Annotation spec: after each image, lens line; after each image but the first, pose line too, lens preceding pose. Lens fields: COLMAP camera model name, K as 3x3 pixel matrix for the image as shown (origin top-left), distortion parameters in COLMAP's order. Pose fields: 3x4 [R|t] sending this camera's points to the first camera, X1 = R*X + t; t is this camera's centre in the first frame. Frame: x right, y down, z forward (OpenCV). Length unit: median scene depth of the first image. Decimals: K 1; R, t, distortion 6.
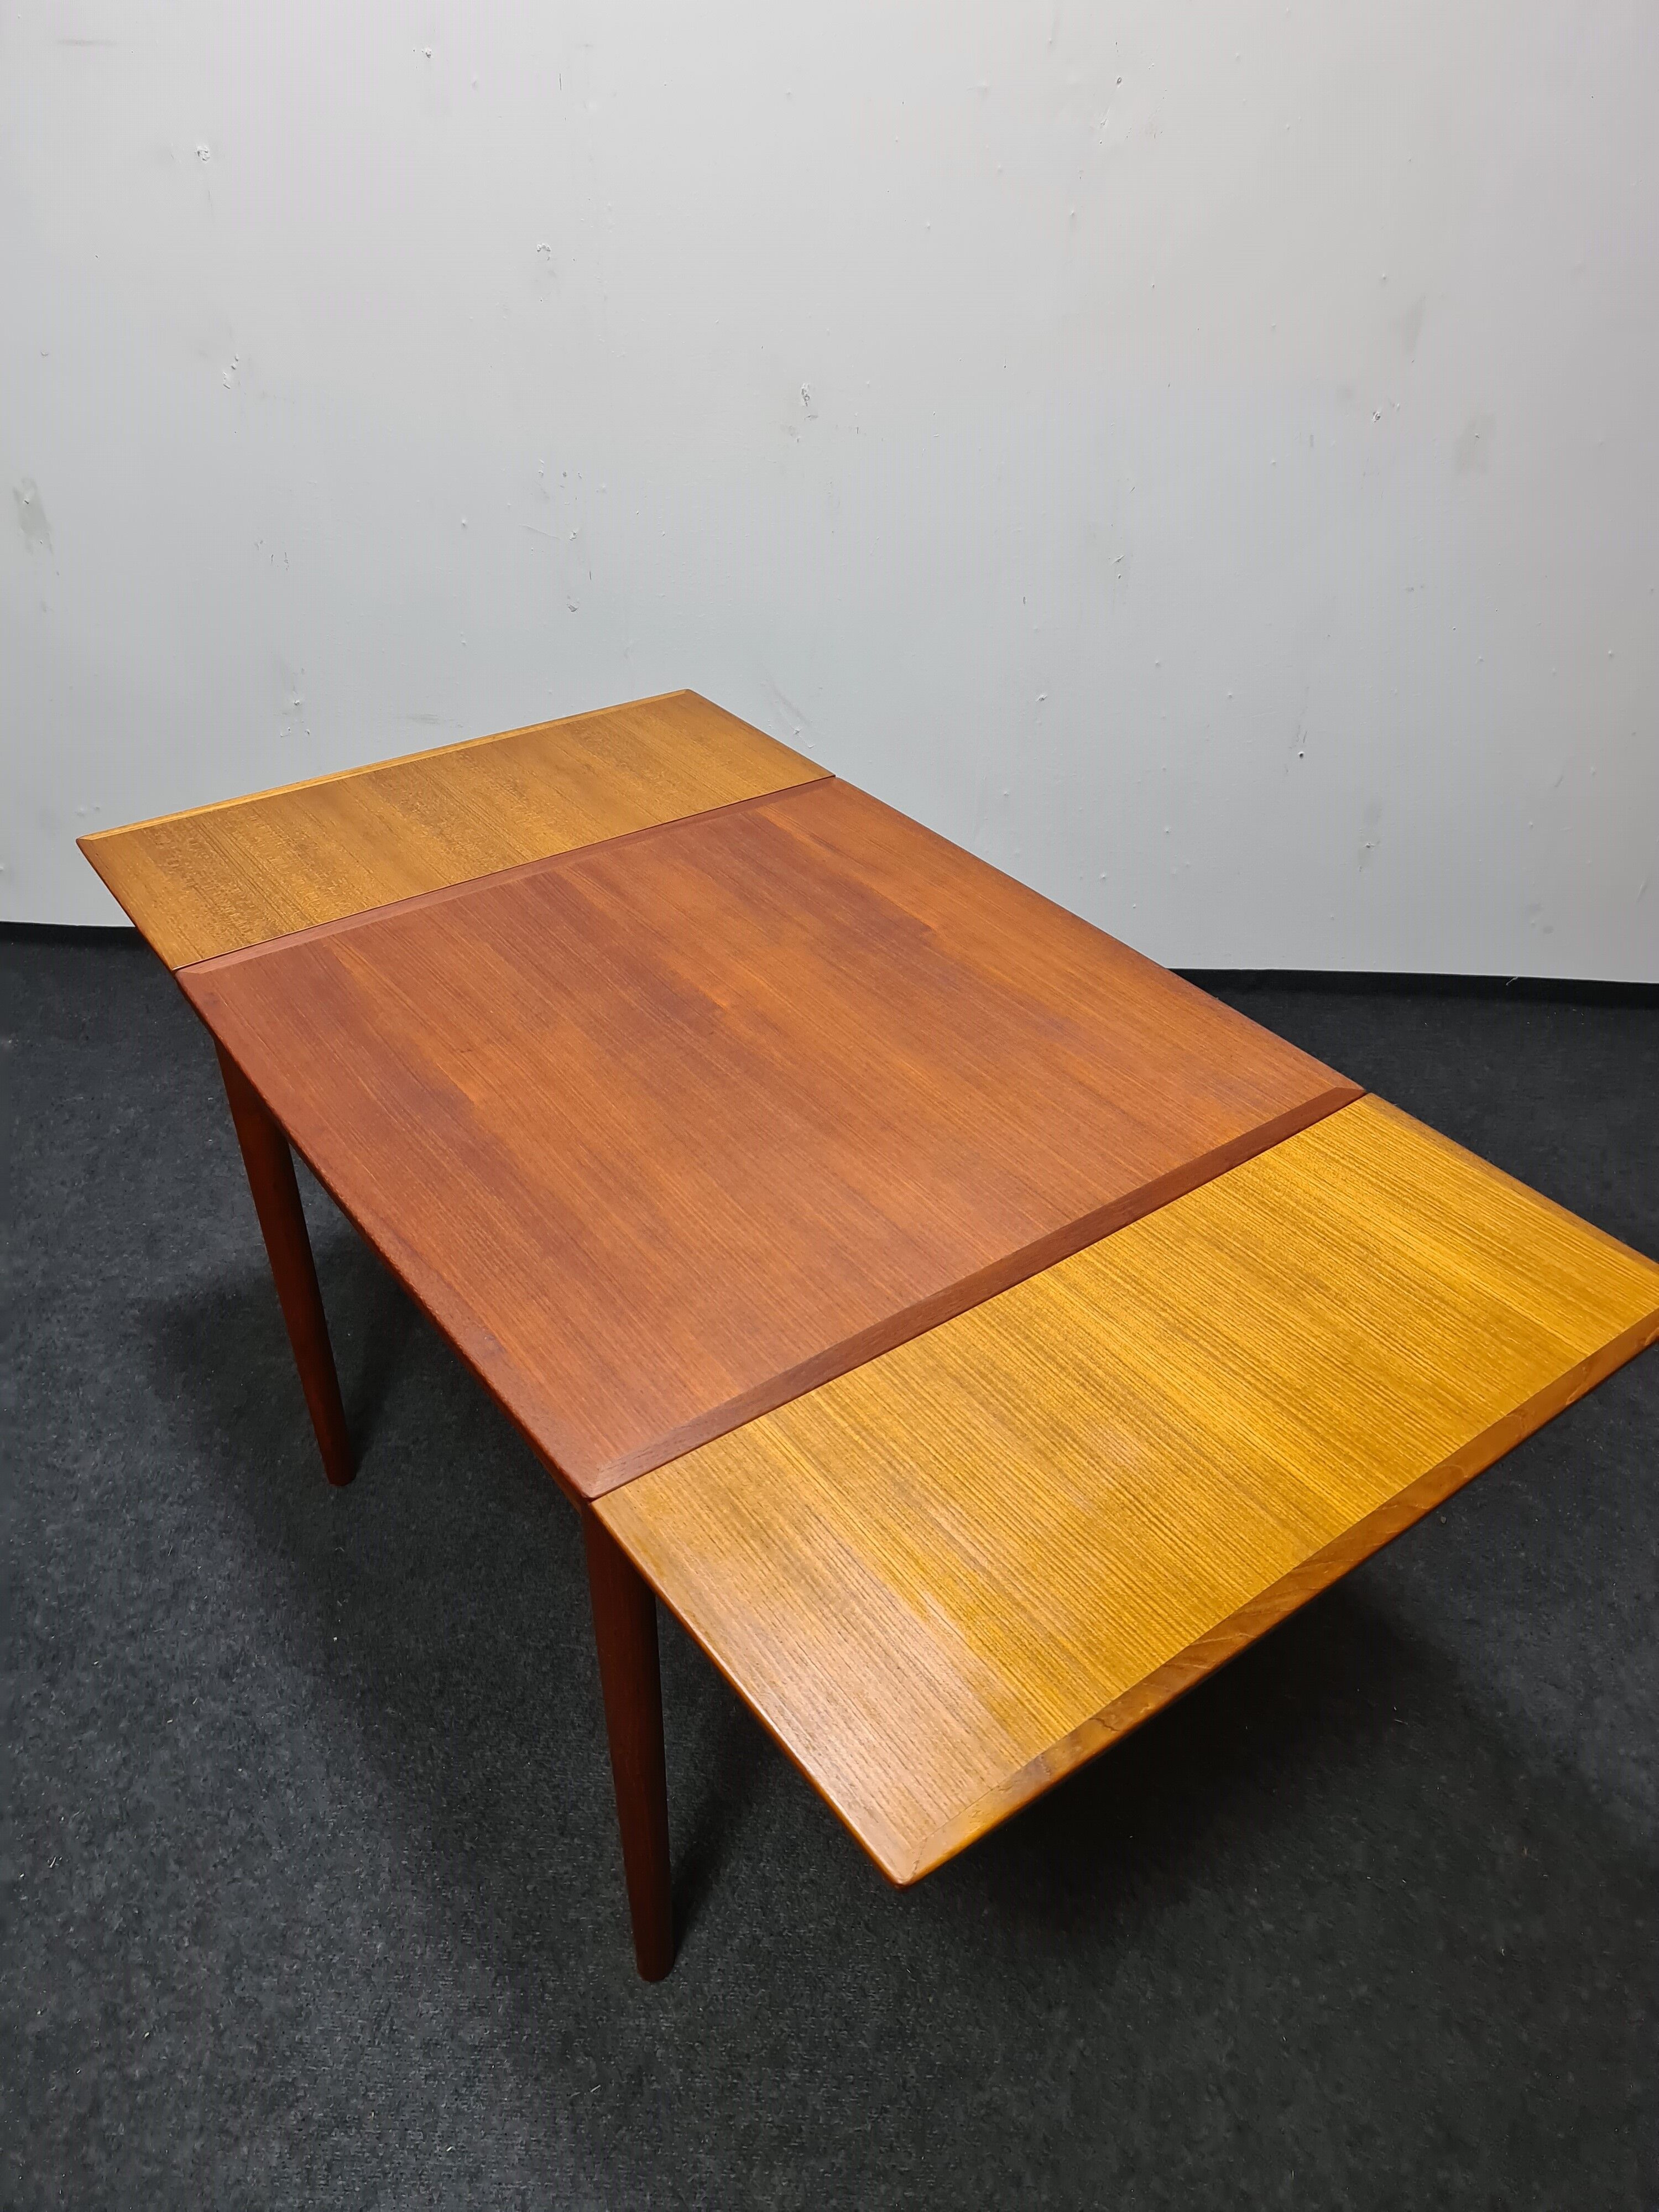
lens RADIAL K [[1612.0, 0, 859.0], [0, 1612.0, 1100.1], [0, 0, 1]] dist [0.107012, -0.113095]
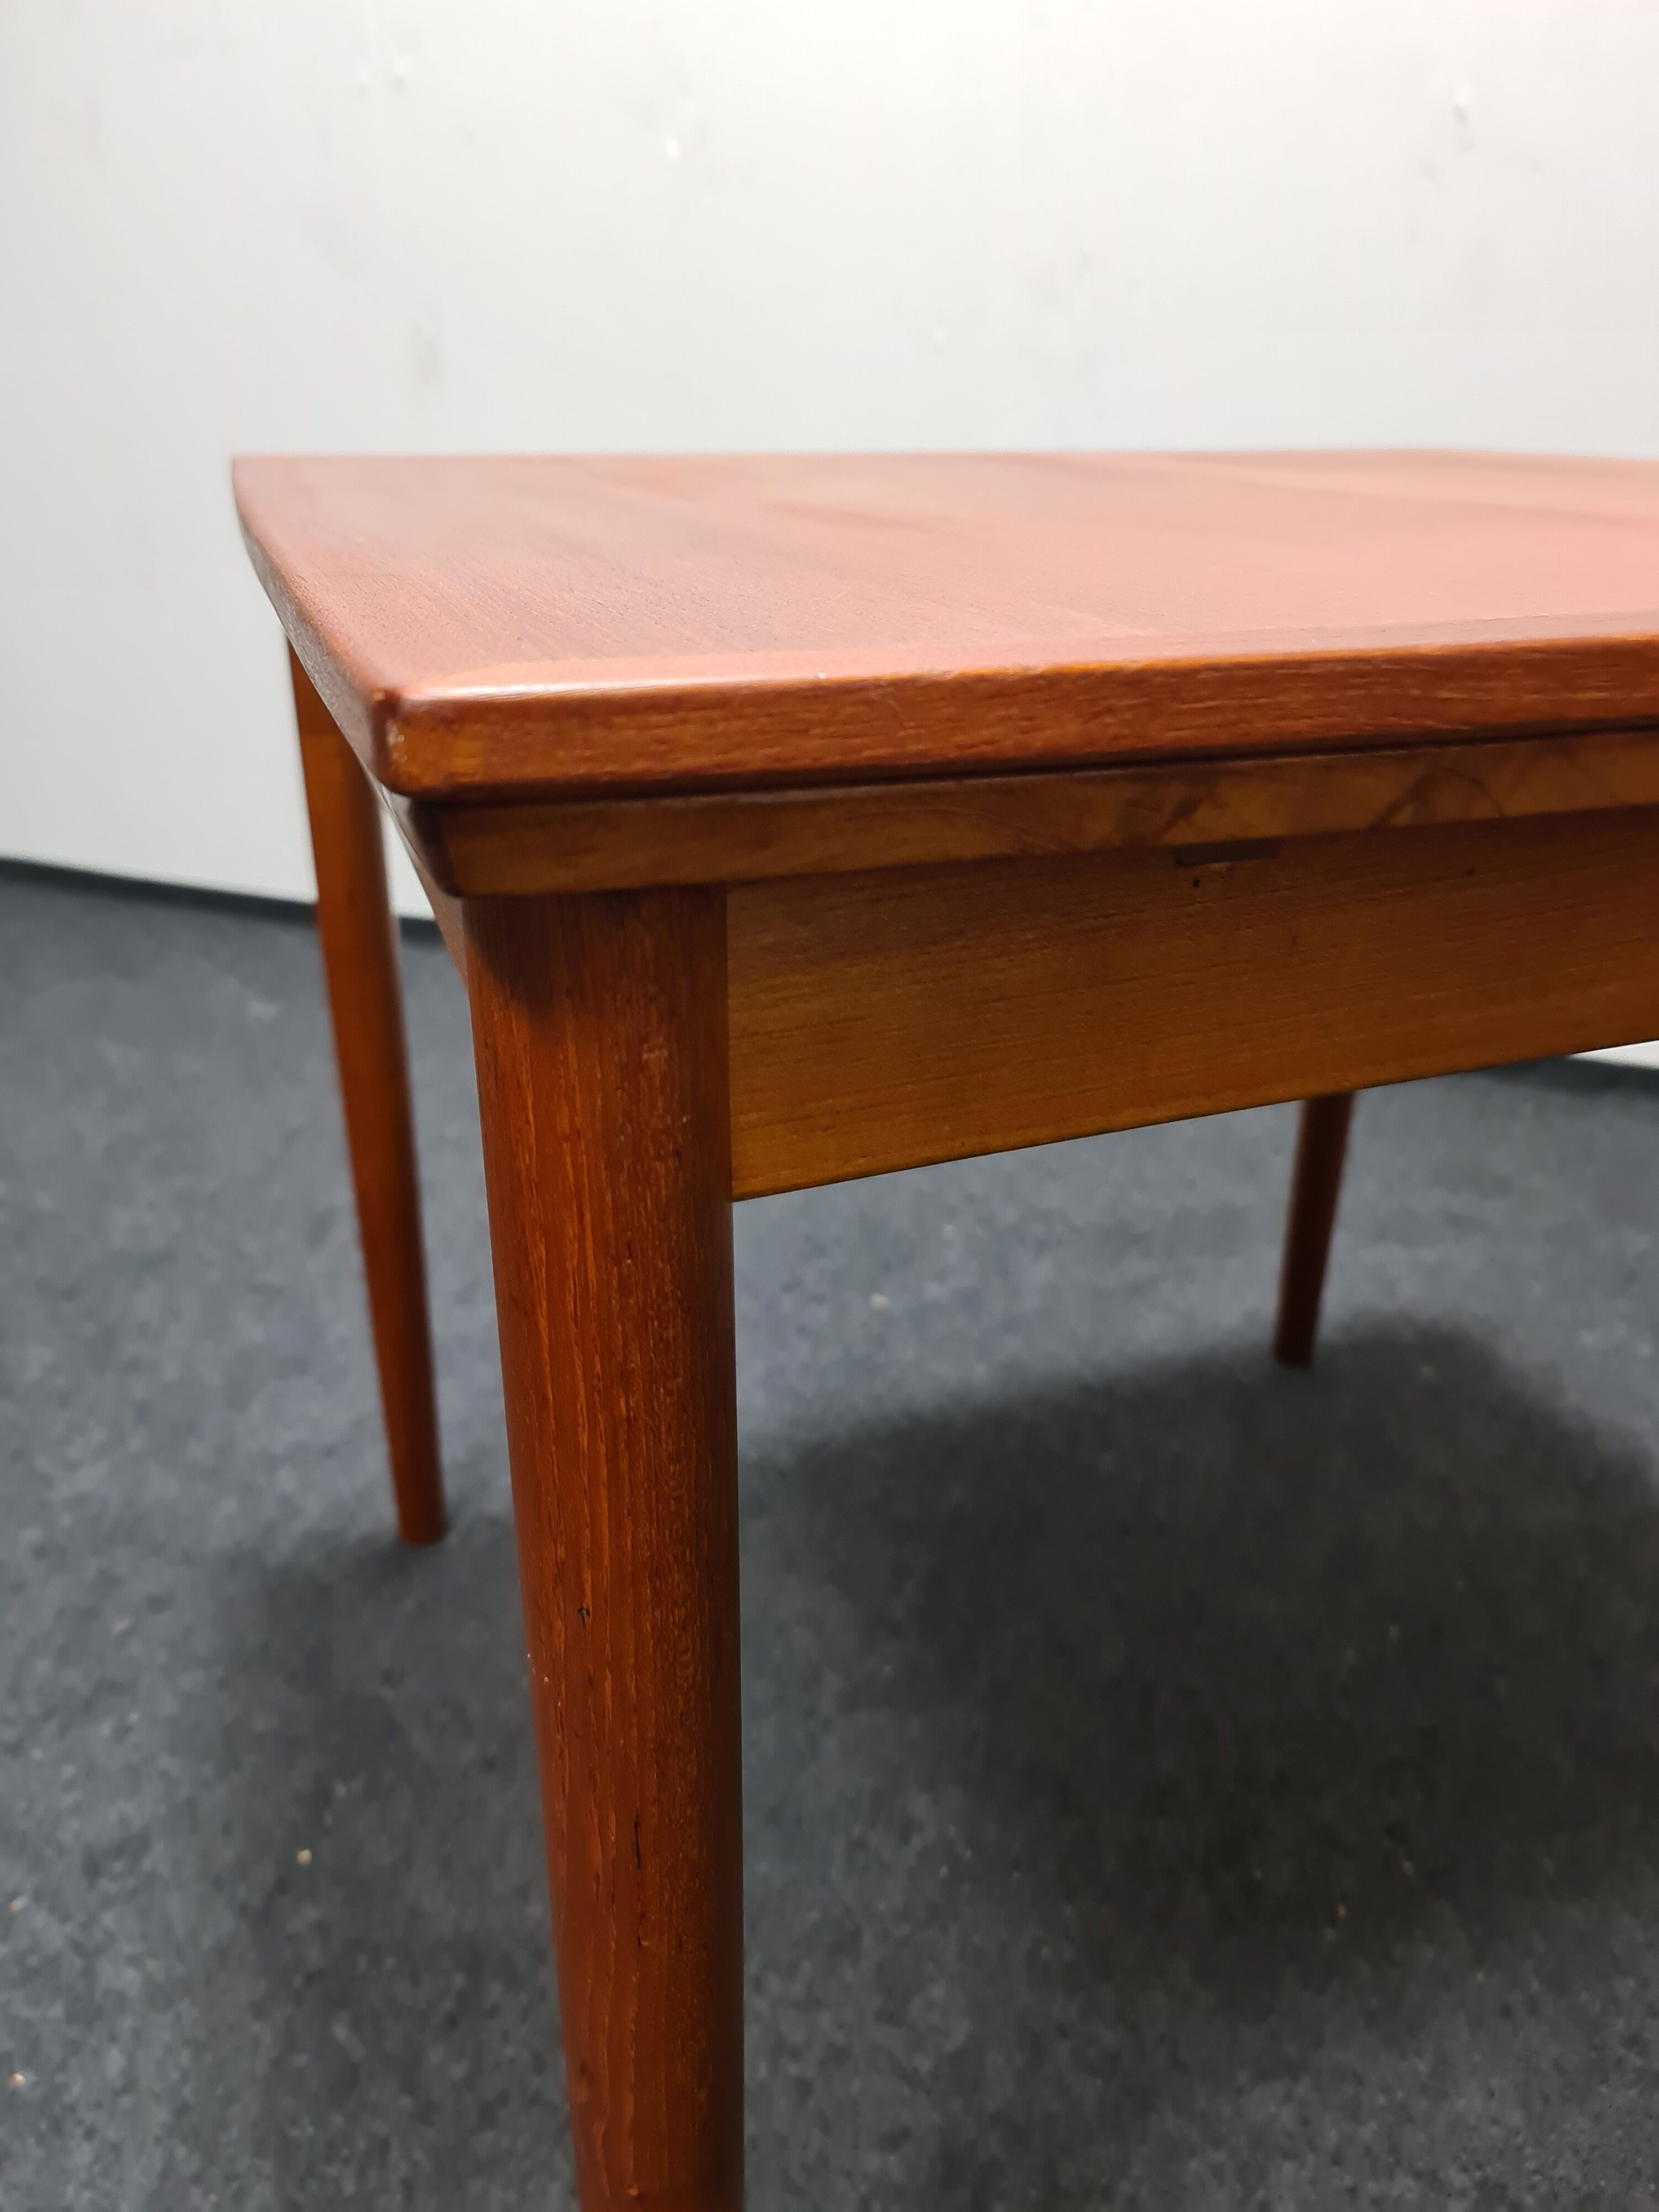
lens RADIAL K [[1662.9, 0, 829.5], [0, 1662.9, 1106.0], [0, 0, 1]] dist [0.044340, -0.065210]
pose [[0.948941, 0.106764, -0.296836, -0.044508], [-0.171350, 0.964515, -0.200873, 0.205177], [0.264857, 0.241479, 0.933562, 0.570542]]
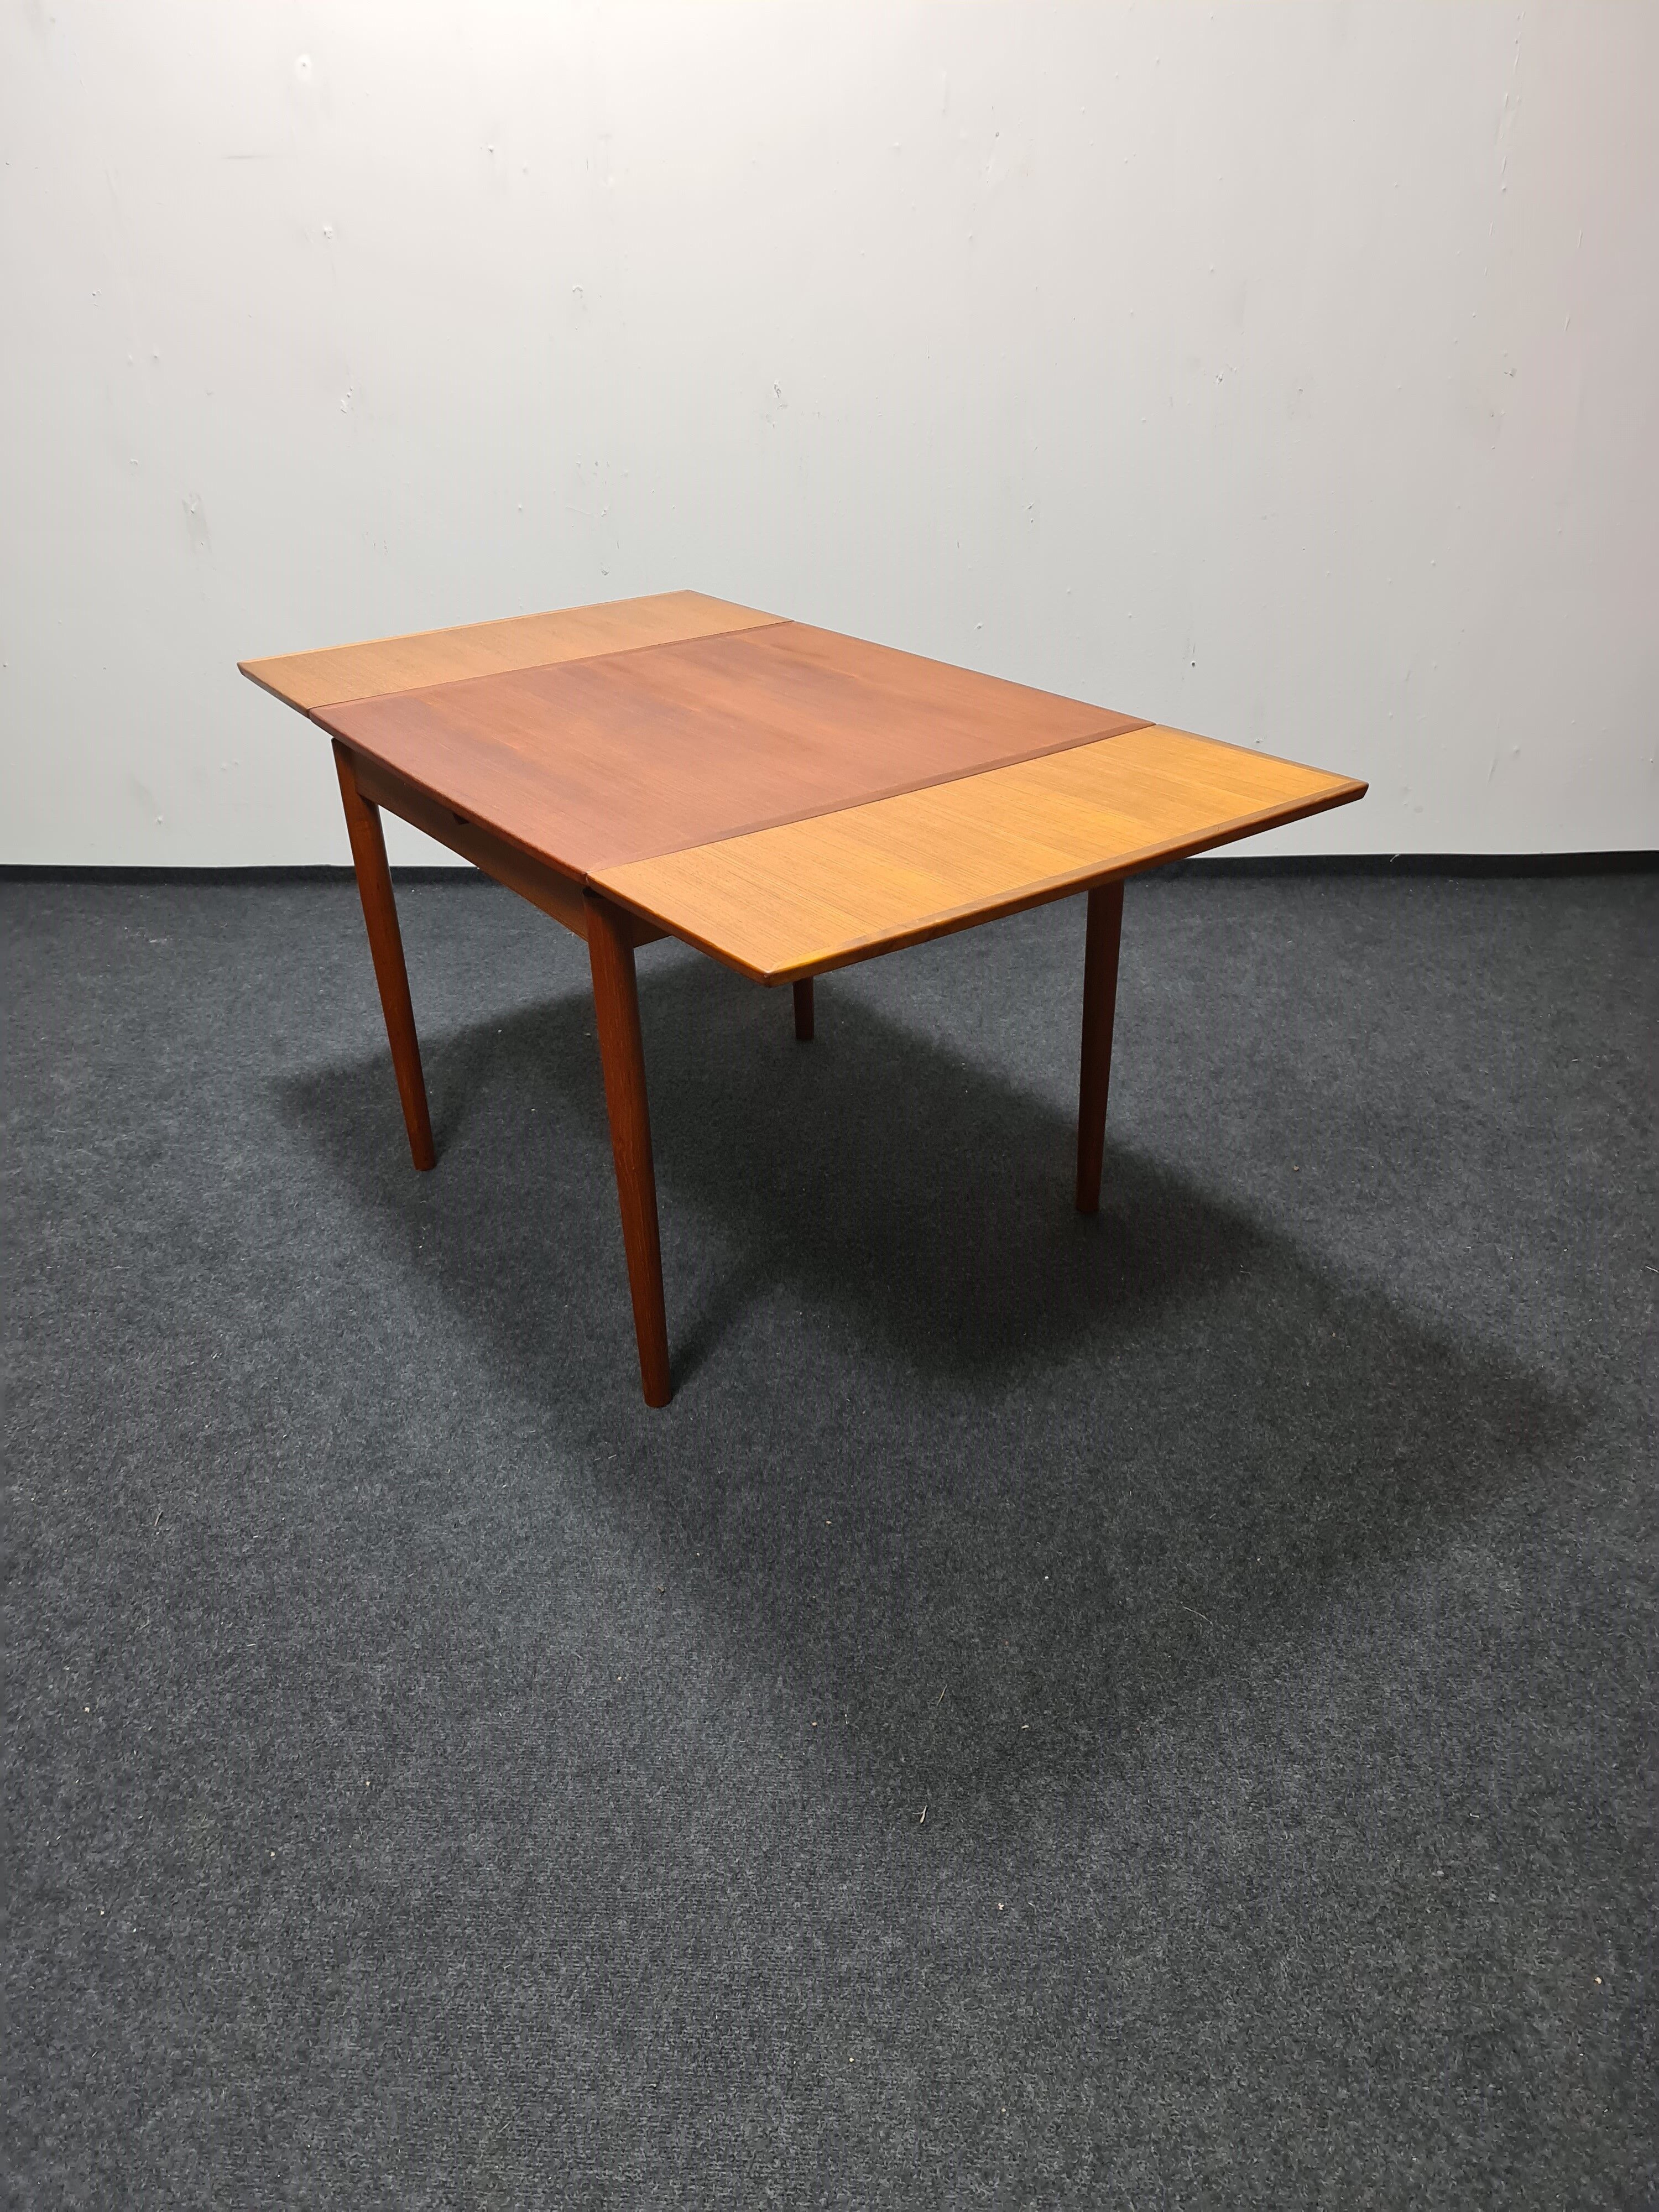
lens RADIAL K [[1620.8, 0, 829.5], [0, 1620.8, 1106.0], [0, 0, 1]] dist [0.040000, 0.002503]
pose [[0.997757, -0.033300, -0.058078, 0.093934], [0.025564, 0.991291, -0.129188, 0.440118], [0.061874, 0.127413, 0.989918, -0.305981]]
